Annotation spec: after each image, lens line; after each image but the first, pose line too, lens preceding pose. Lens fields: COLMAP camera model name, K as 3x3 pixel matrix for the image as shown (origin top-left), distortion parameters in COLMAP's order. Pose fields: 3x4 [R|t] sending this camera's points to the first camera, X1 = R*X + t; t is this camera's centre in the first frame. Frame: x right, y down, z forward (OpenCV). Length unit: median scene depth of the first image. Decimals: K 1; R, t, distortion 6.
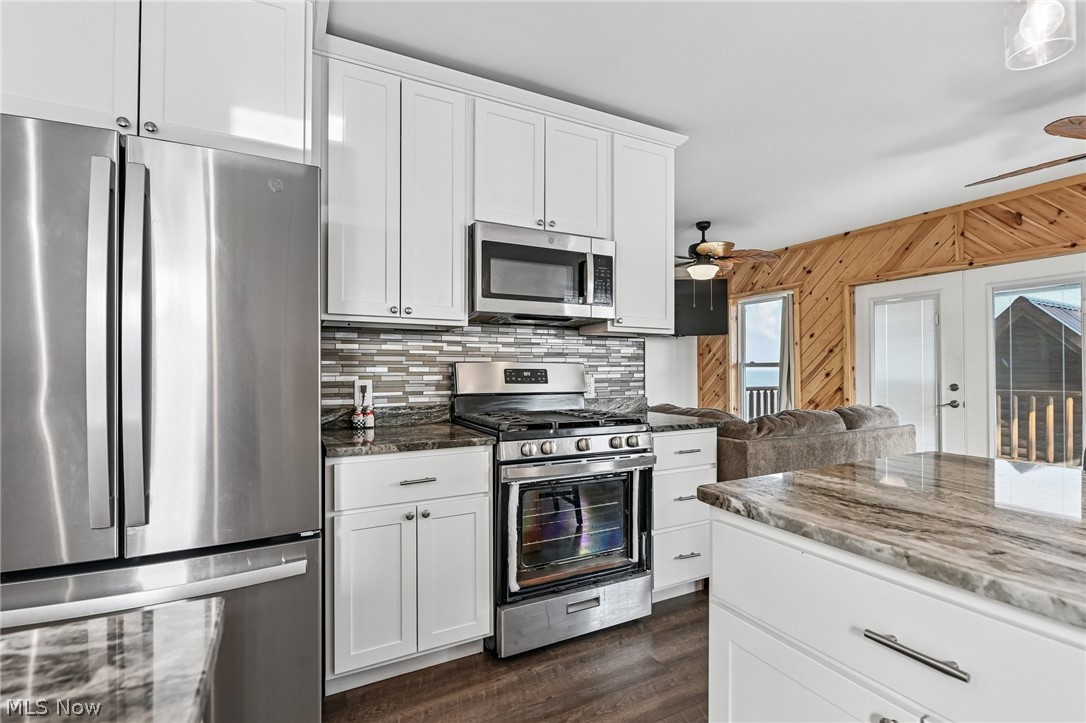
lens RADIAL K [[491.6, 0, 546.6], [0, 491.6, 369.0], [0, 0, 1]] dist [-0.001328, -0.002369]
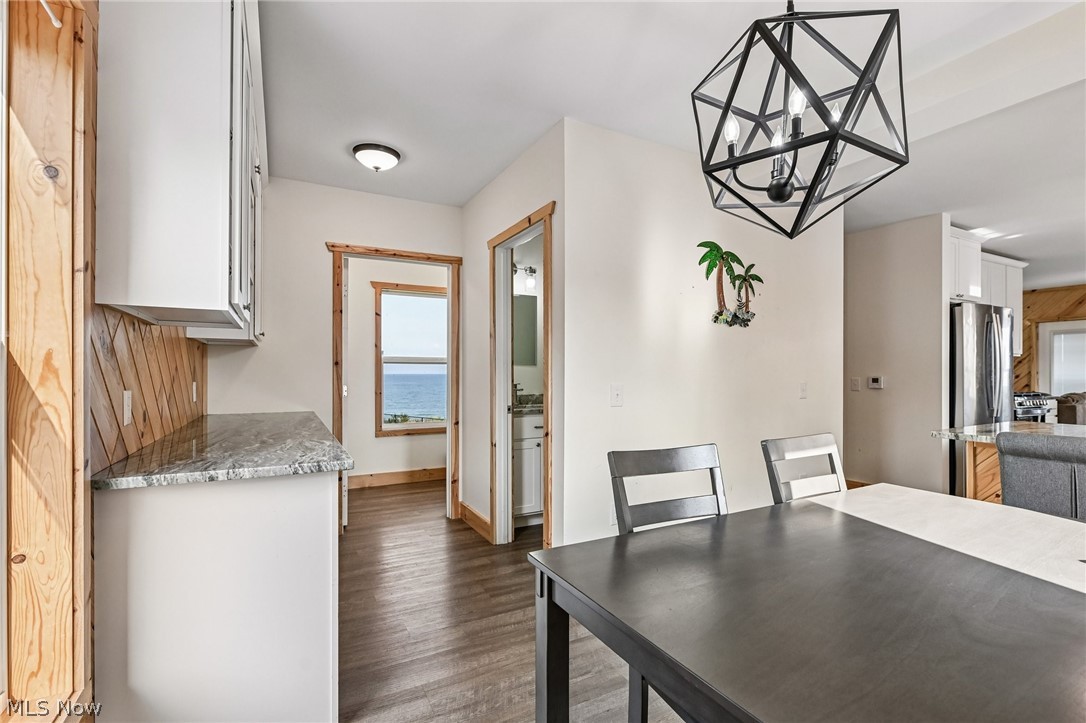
lens RADIAL K [[491.6, 0, 544.8], [0, 491.6, 369.4], [0, 0, 1]] dist [-0.001328, -0.002369]
pose [[0.999975, 0.003408, 0.006118, -1.050462], [-0.003381, 0.999984, -0.004466, 0.000643], [-0.006133, 0.004446, 0.999971, -0.637714]]
